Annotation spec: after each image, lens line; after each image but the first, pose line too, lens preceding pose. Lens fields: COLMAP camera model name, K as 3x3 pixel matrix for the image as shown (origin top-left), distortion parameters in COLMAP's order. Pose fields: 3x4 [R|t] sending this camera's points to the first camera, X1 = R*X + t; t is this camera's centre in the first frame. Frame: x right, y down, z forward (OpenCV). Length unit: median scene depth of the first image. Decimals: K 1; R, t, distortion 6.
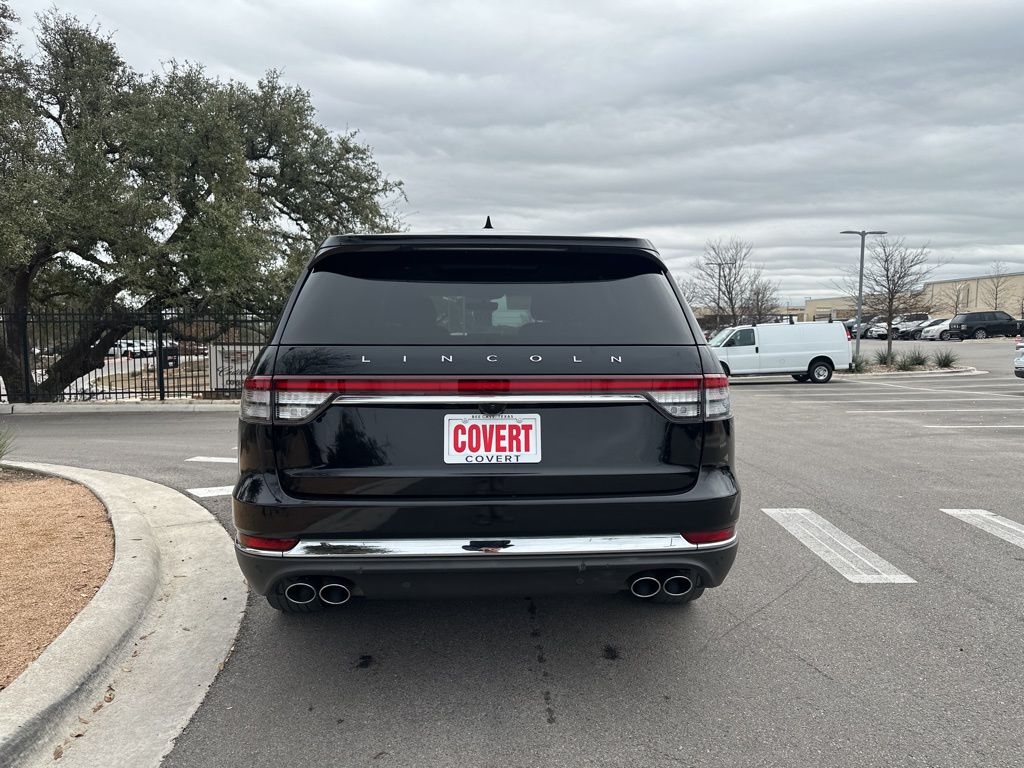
lens RADIAL K [[735.5, 0, 496.0], [0, 735.5, 390.5], [0, 0, 1]] dist [0.079425, -0.107507]
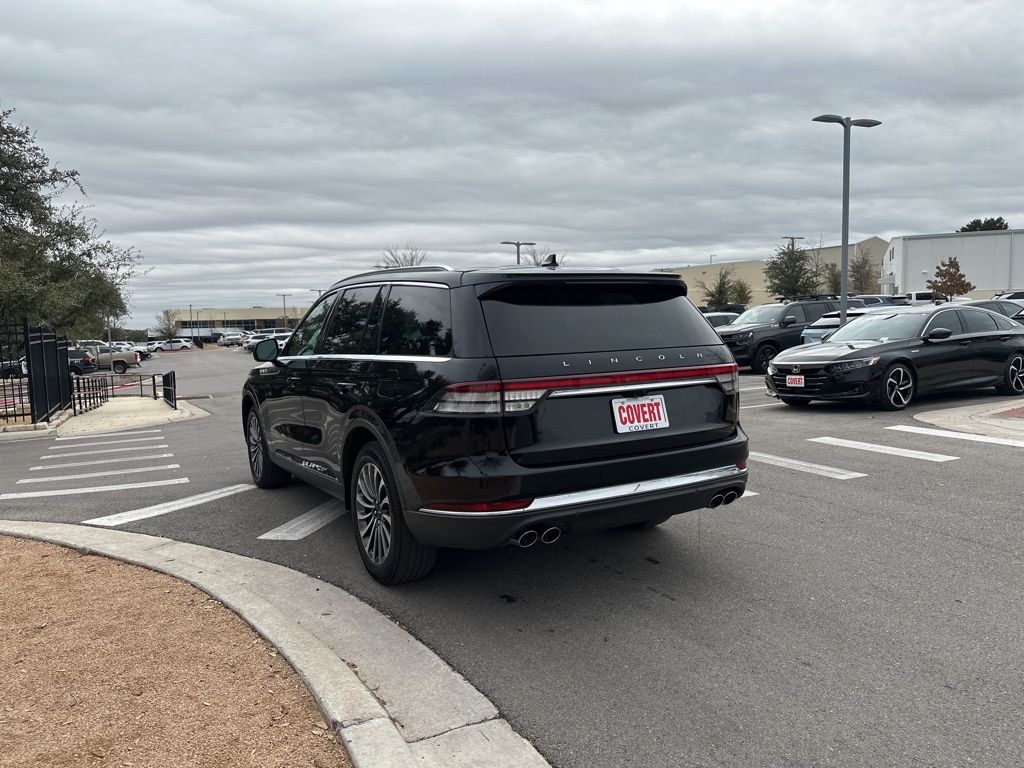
lens RADIAL K [[731.7, 0, 512.0], [0, 731.7, 384.0], [0, 0, 1]] dist [0.069517, -0.098538]
pose [[0.877106, -0.063594, 0.476068, -0.909832], [0.066958, 0.997707, 0.009913, -0.024865], [-0.475607, 0.023181, 0.879352, -0.162400]]
